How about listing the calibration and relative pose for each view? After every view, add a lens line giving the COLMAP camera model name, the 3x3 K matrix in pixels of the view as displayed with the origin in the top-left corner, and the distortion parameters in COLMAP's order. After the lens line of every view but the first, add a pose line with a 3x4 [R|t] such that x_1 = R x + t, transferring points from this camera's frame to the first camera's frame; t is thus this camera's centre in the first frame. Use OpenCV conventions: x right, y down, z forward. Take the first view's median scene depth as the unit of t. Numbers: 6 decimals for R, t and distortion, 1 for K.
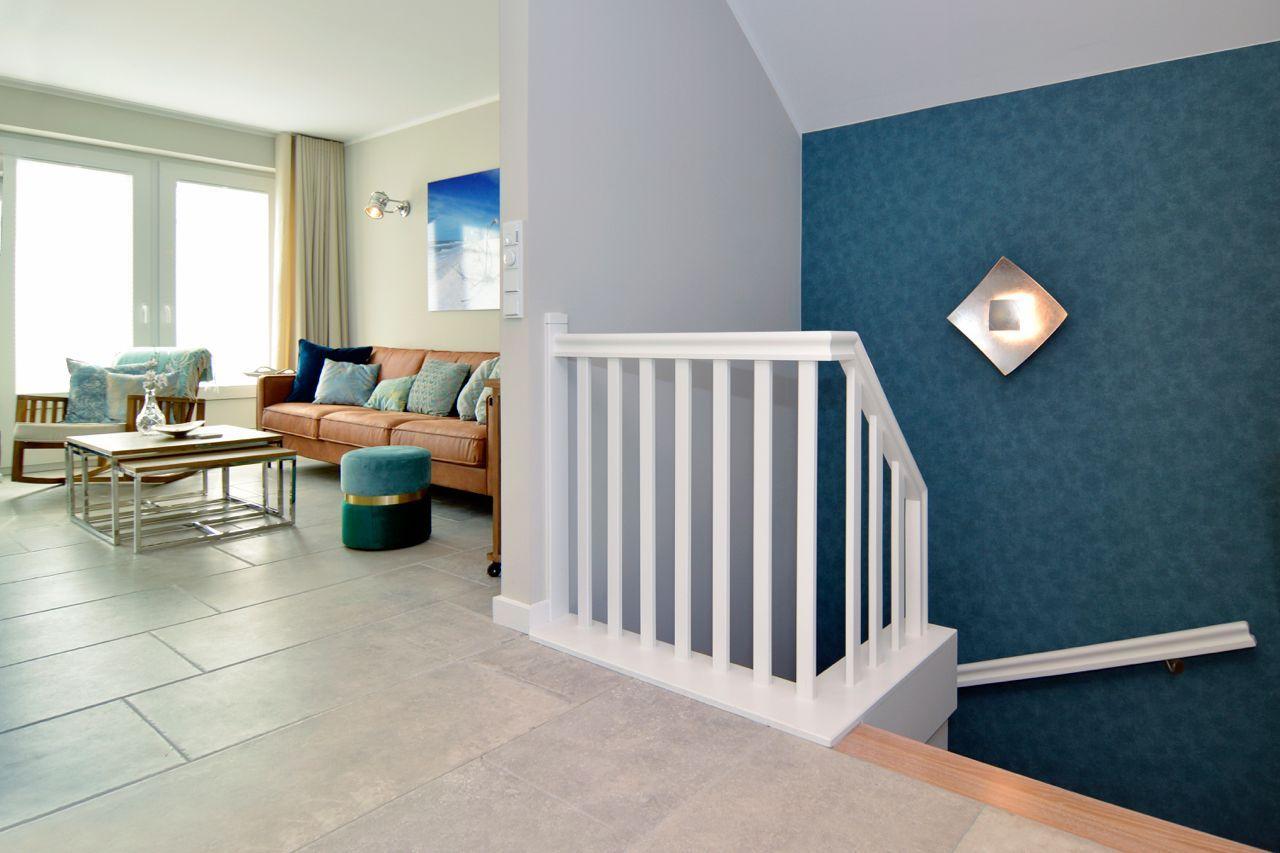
lens RADIAL K [[762.6, 0, 683.2], [0, 762.6, 341.2], [0, 0, 1]] dist [-0.007801, -0.005661]
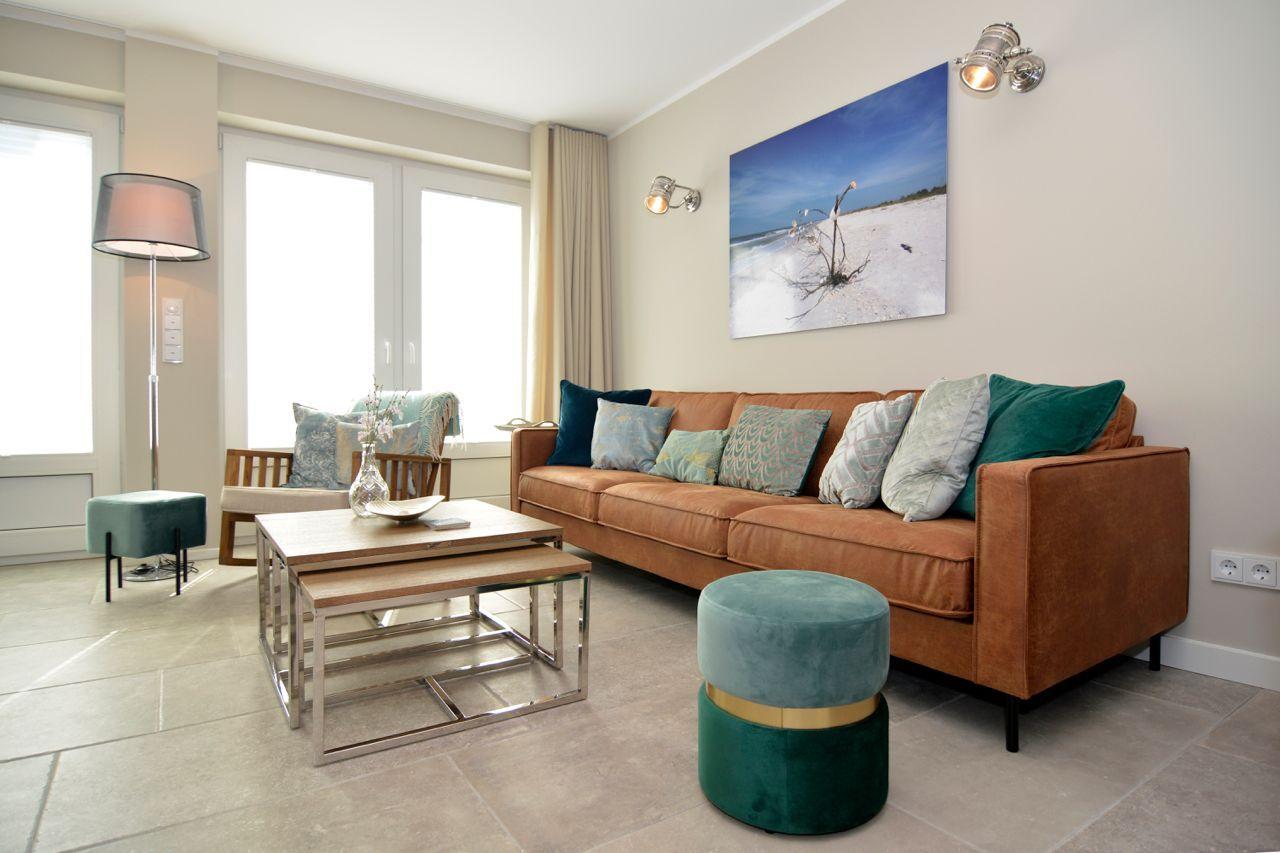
lens RADIAL K [[731.0, 0, 638.2], [0, 731.0, 413.1], [0, 0, 1]] dist [-0.013611, -0.011654]
pose [[0.947968, 0.002928, -0.318352, -0.224748], [-0.000097, 0.999960, 0.008906, 0.024901], [0.318366, -0.008412, 0.947931, 0.375556]]
